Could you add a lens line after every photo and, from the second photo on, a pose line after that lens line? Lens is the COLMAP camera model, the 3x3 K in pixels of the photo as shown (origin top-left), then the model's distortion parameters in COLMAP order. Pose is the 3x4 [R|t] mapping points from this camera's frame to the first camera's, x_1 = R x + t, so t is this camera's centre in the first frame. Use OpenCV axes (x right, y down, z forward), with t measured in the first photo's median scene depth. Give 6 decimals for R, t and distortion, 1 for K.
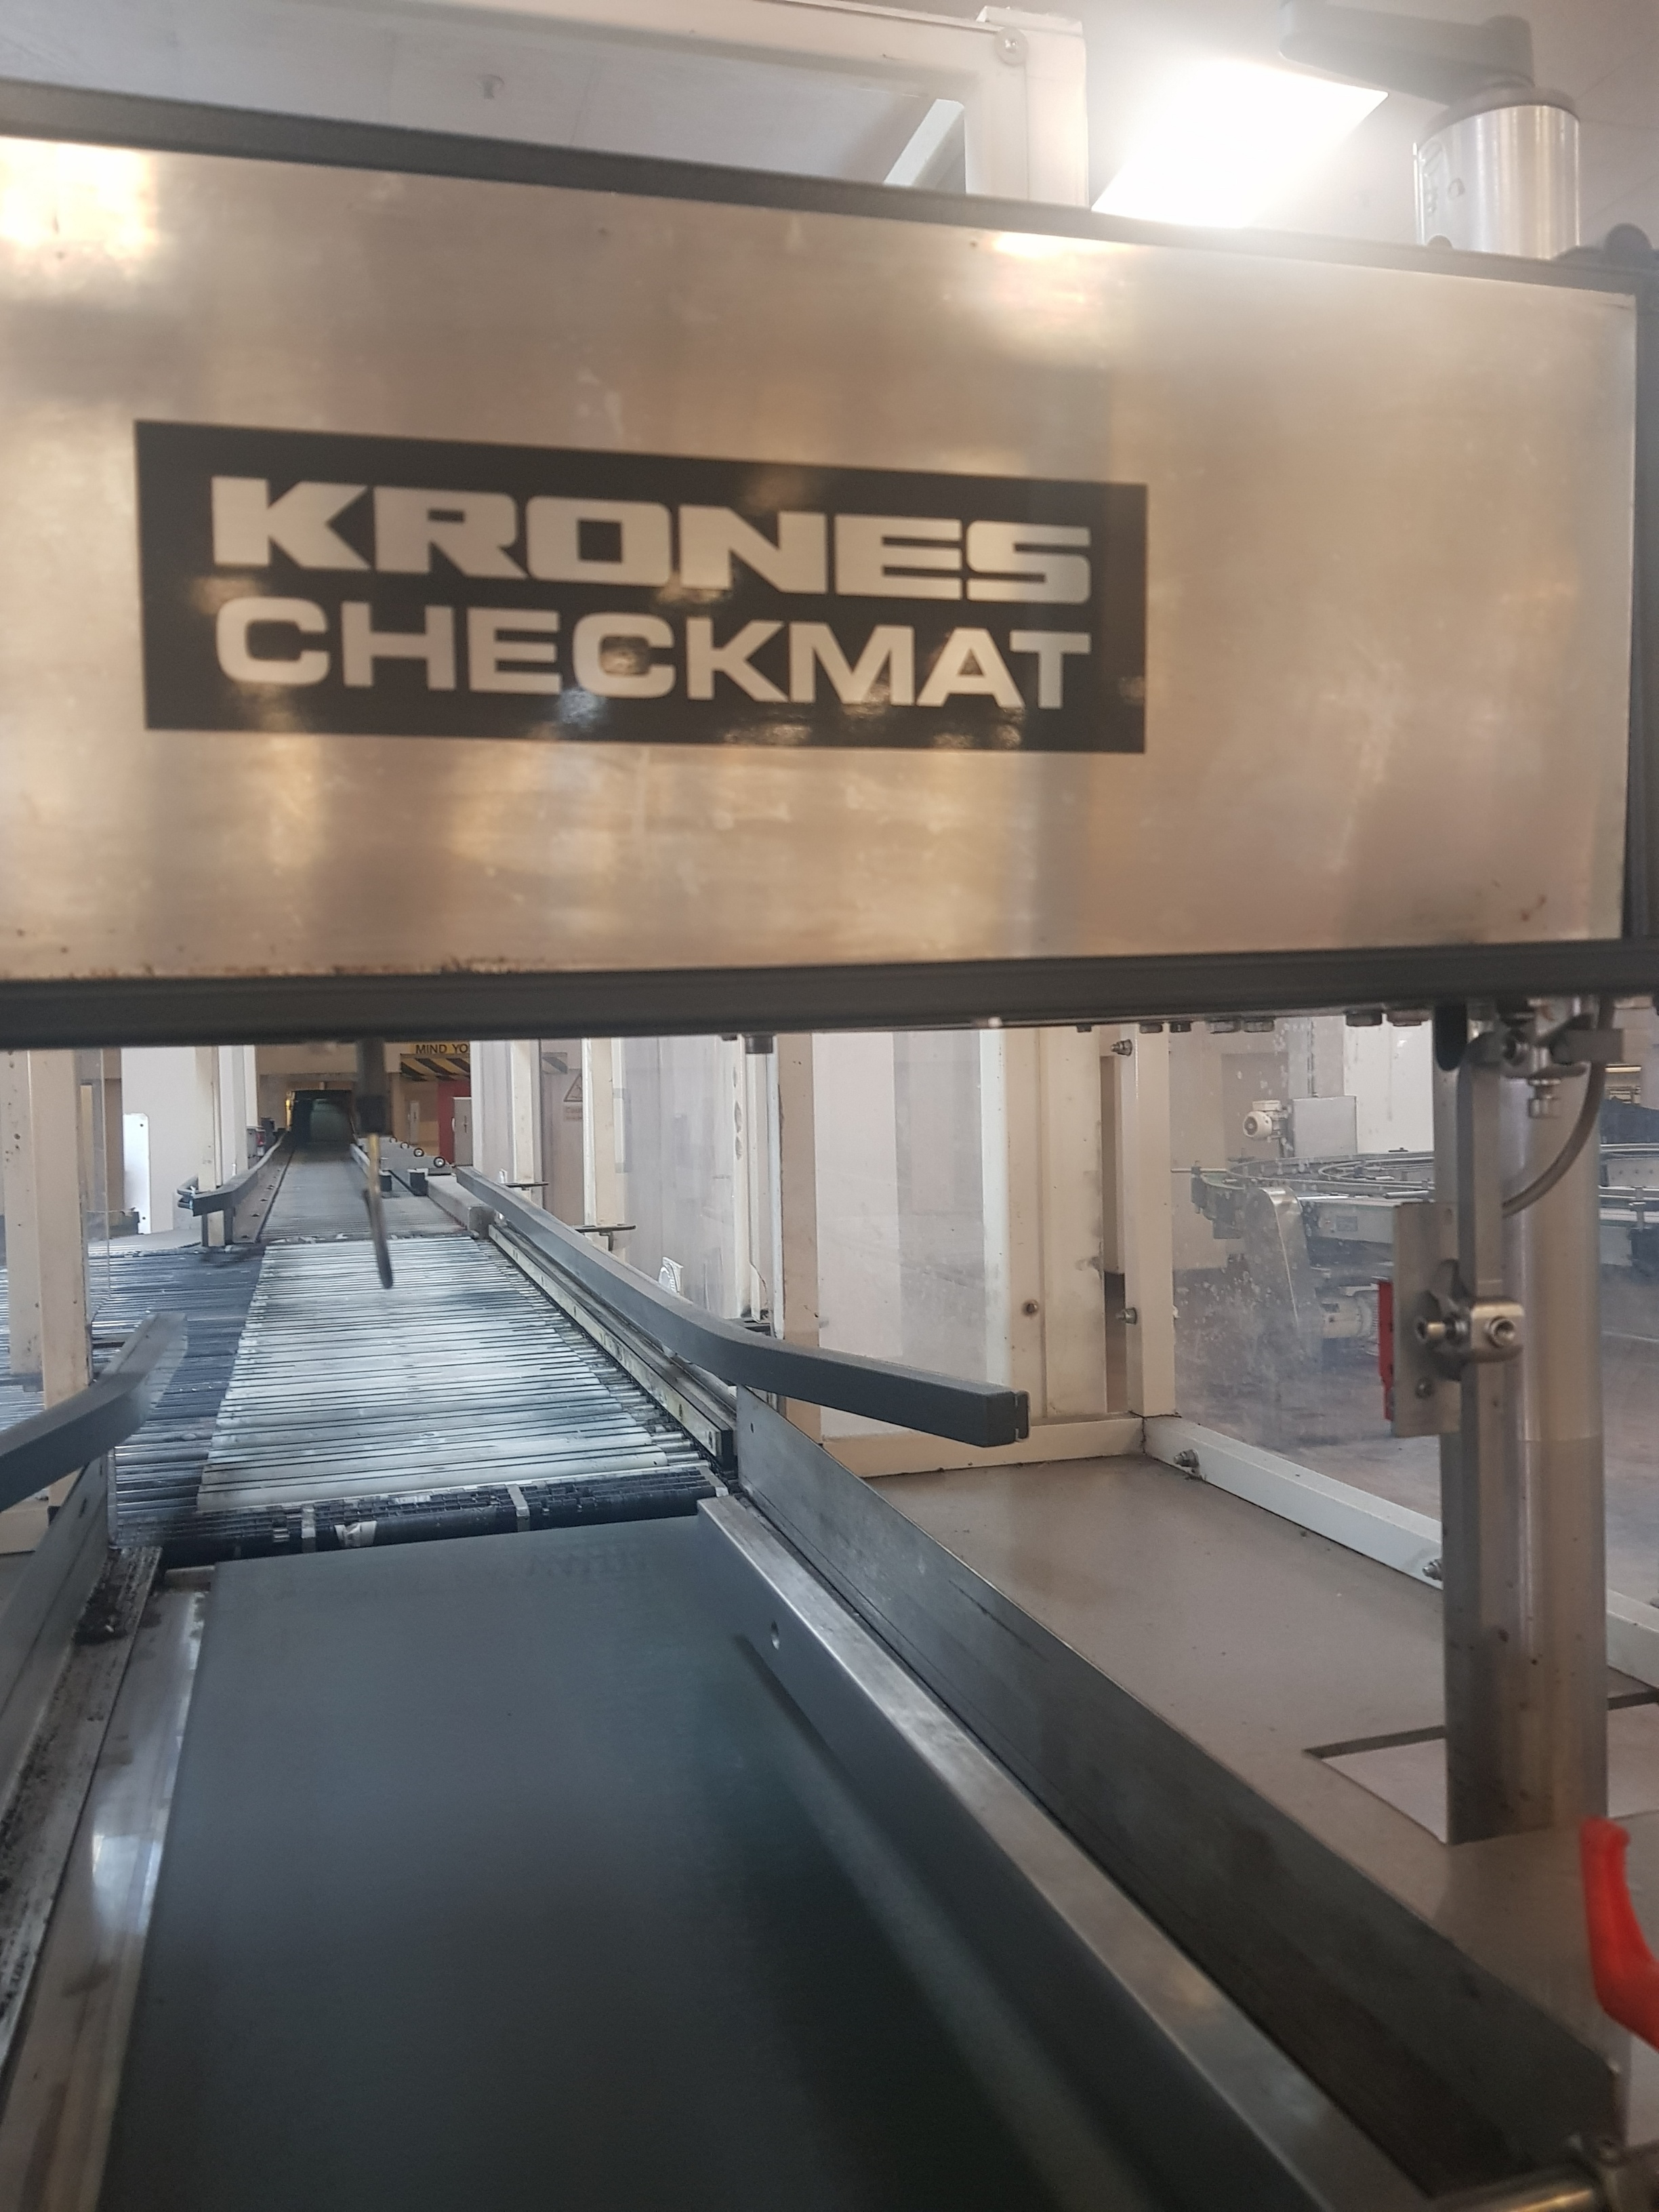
lens RADIAL K [[1742.0, 0, 829.5], [0, 1742.0, 1106.0], [0, 0, 1]] dist [0.118633, -0.203668]
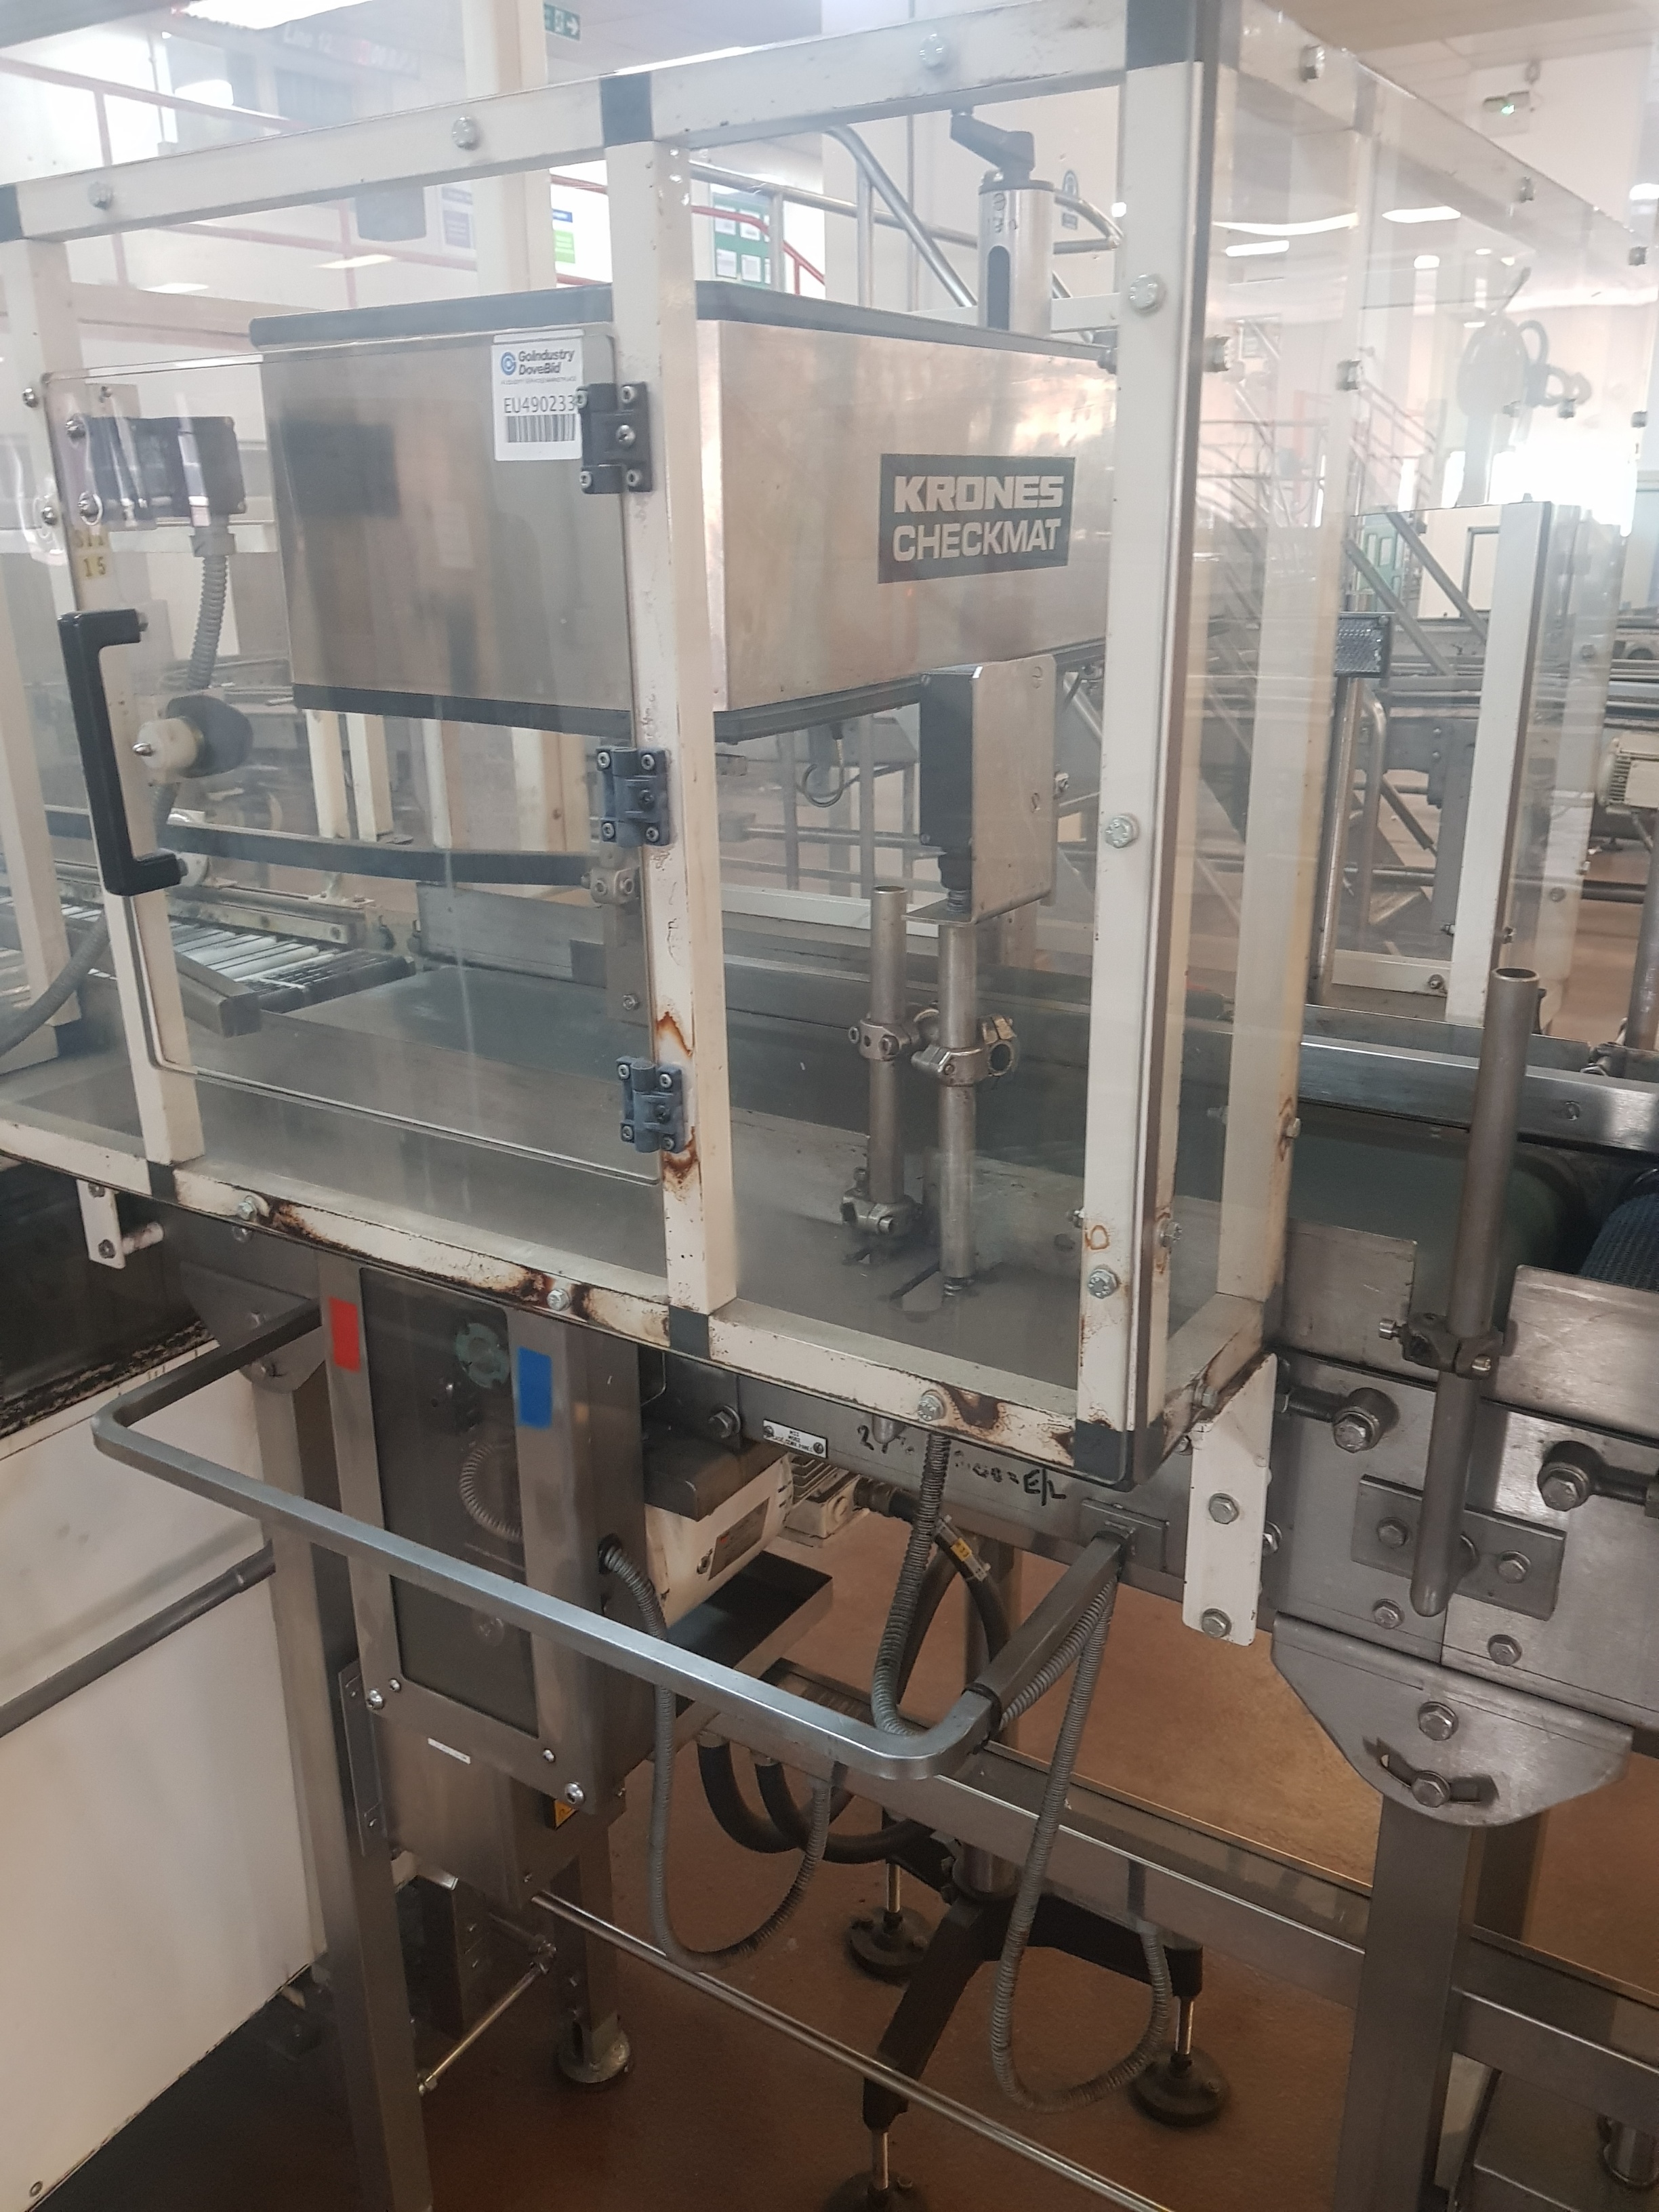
lens RADIAL K [[1742.0, 0, 829.5], [0, 1742.0, 1106.0], [0, 0, 1]] dist [0.118633, -0.203668]
pose [[0.755813, -0.197764, 0.624208, -1.975788], [0.016115, 0.958629, 0.284203, -0.193090], [-0.654589, -0.204745, 0.727731, -0.863915]]
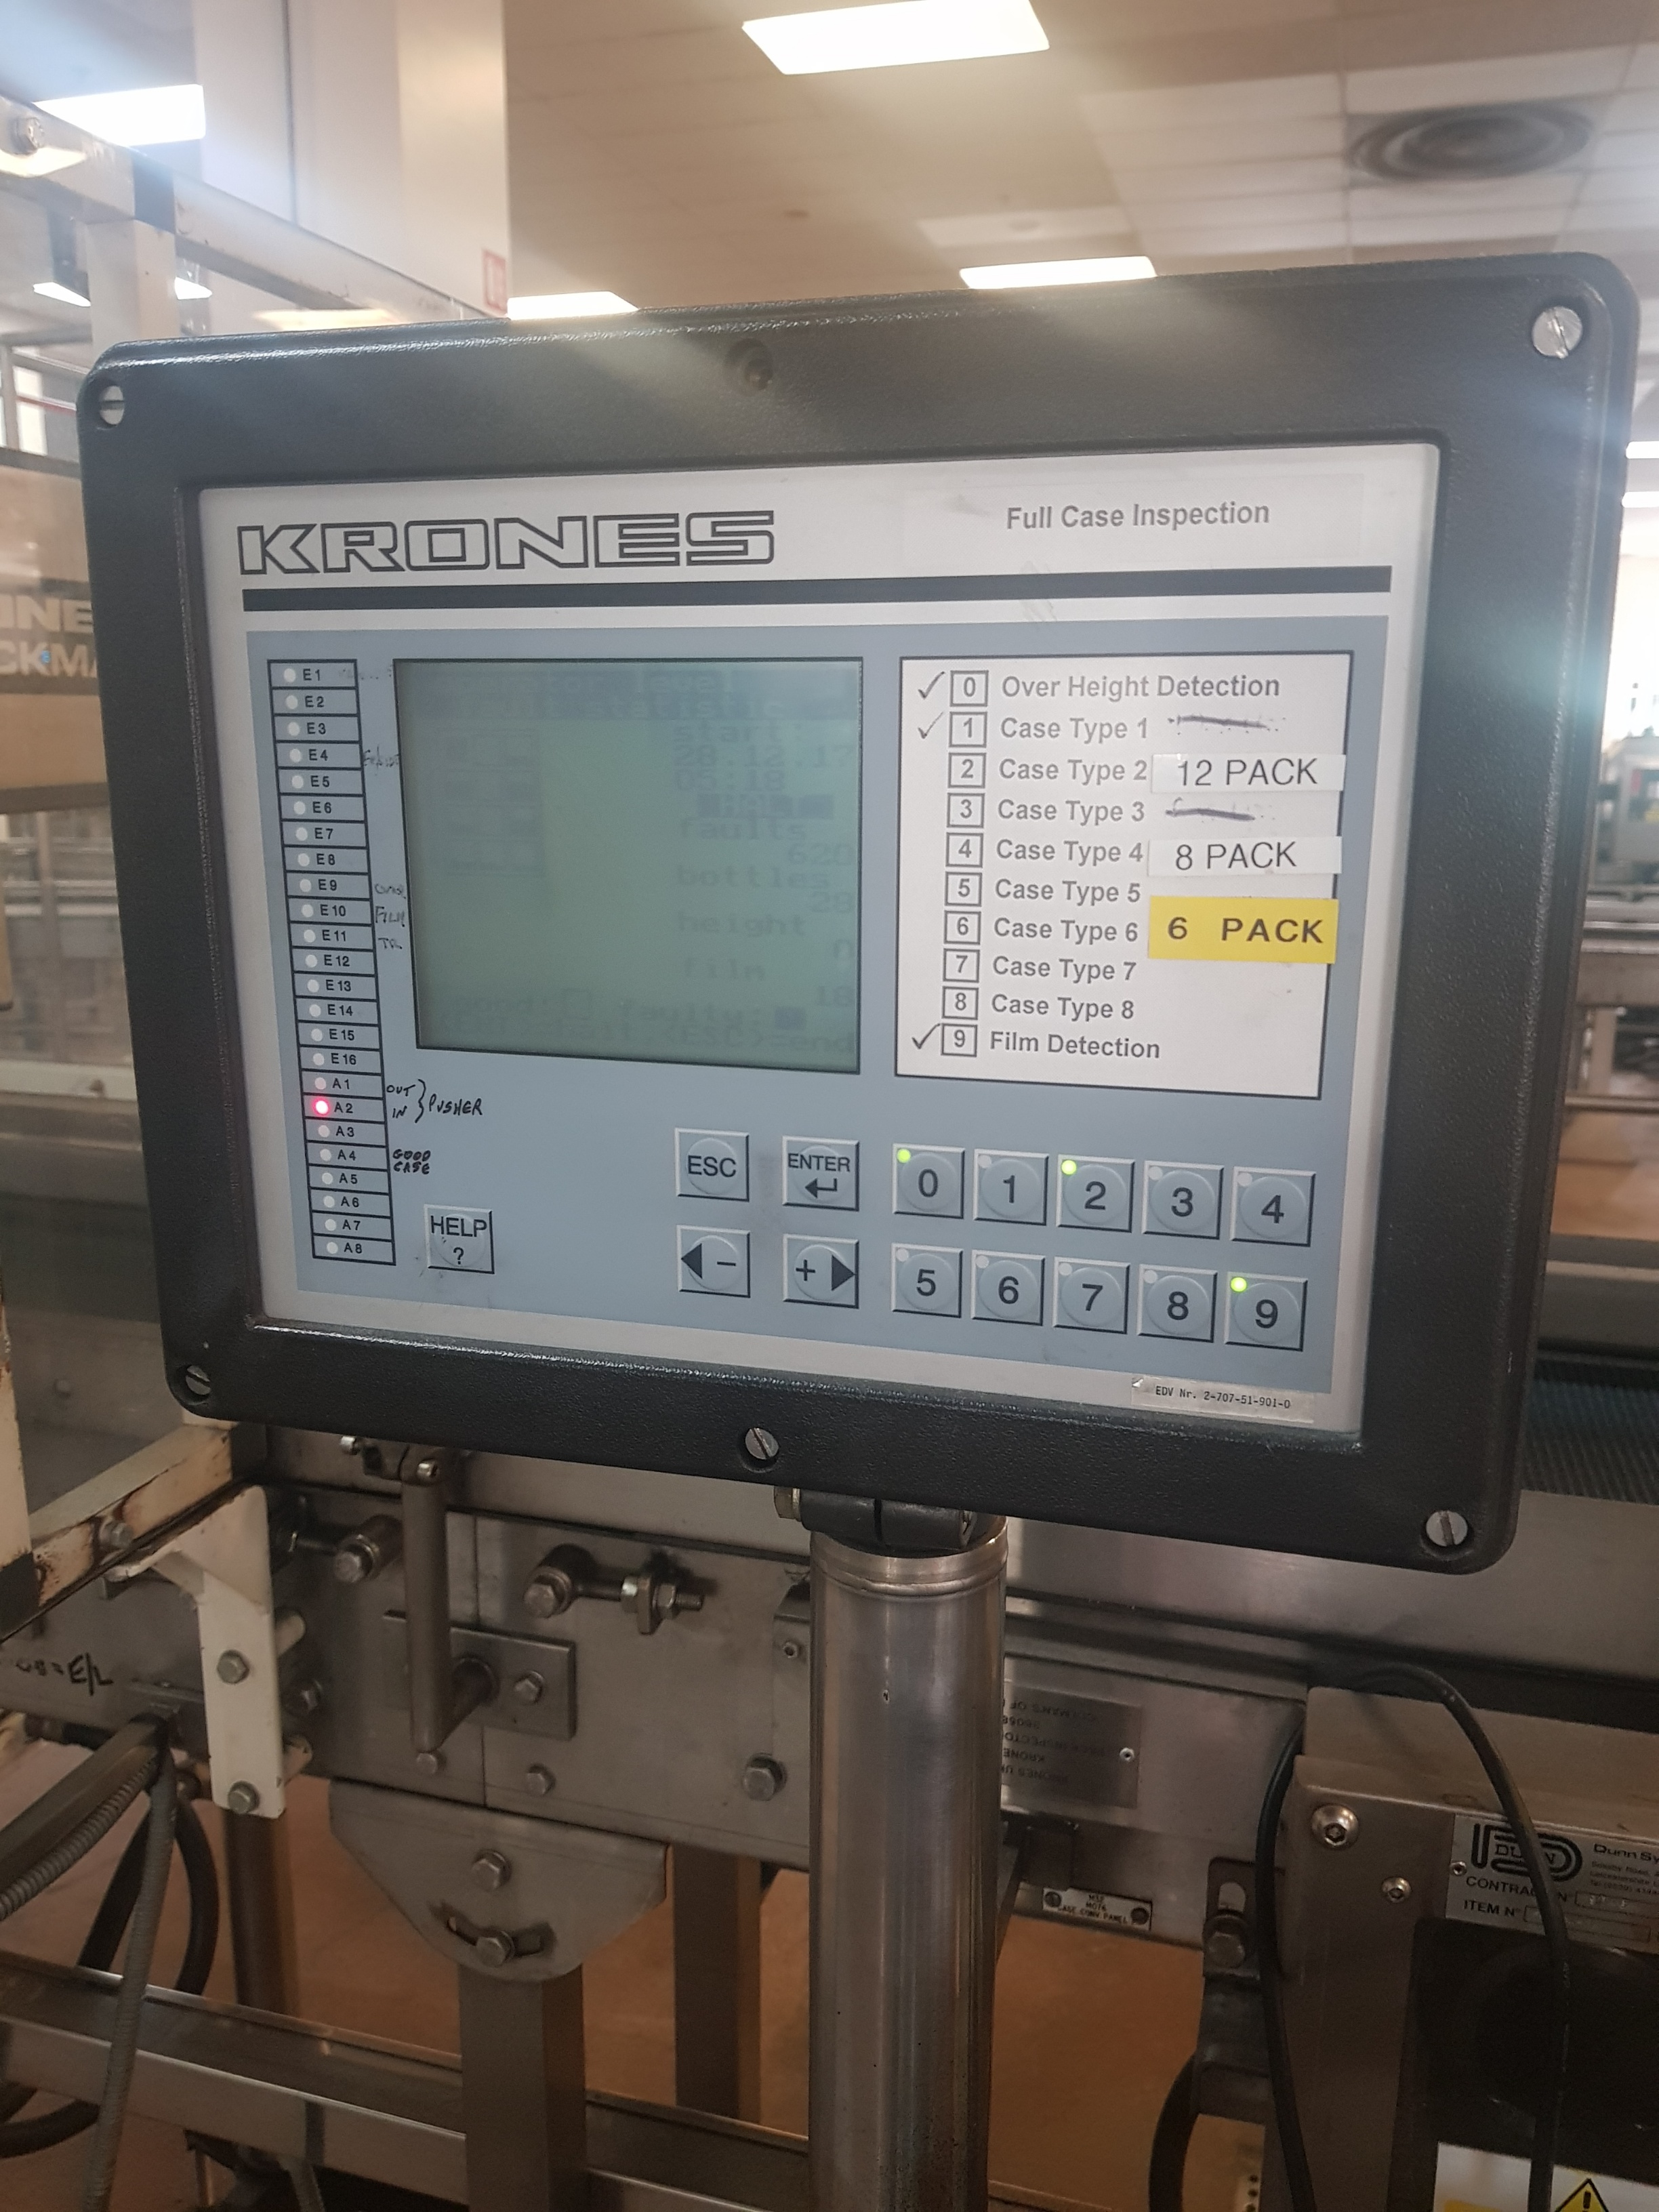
lens RADIAL K [[1742.0, 0, 829.5], [0, 1742.0, 1106.0], [0, 0, 1]] dist [0.118633, -0.203668]
pose [[0.546056, -0.143283, 0.825404, -1.552157], [-0.000441, 0.985216, 0.171317, -0.063592], [-0.837748, -0.093912, 0.537920, -1.282848]]
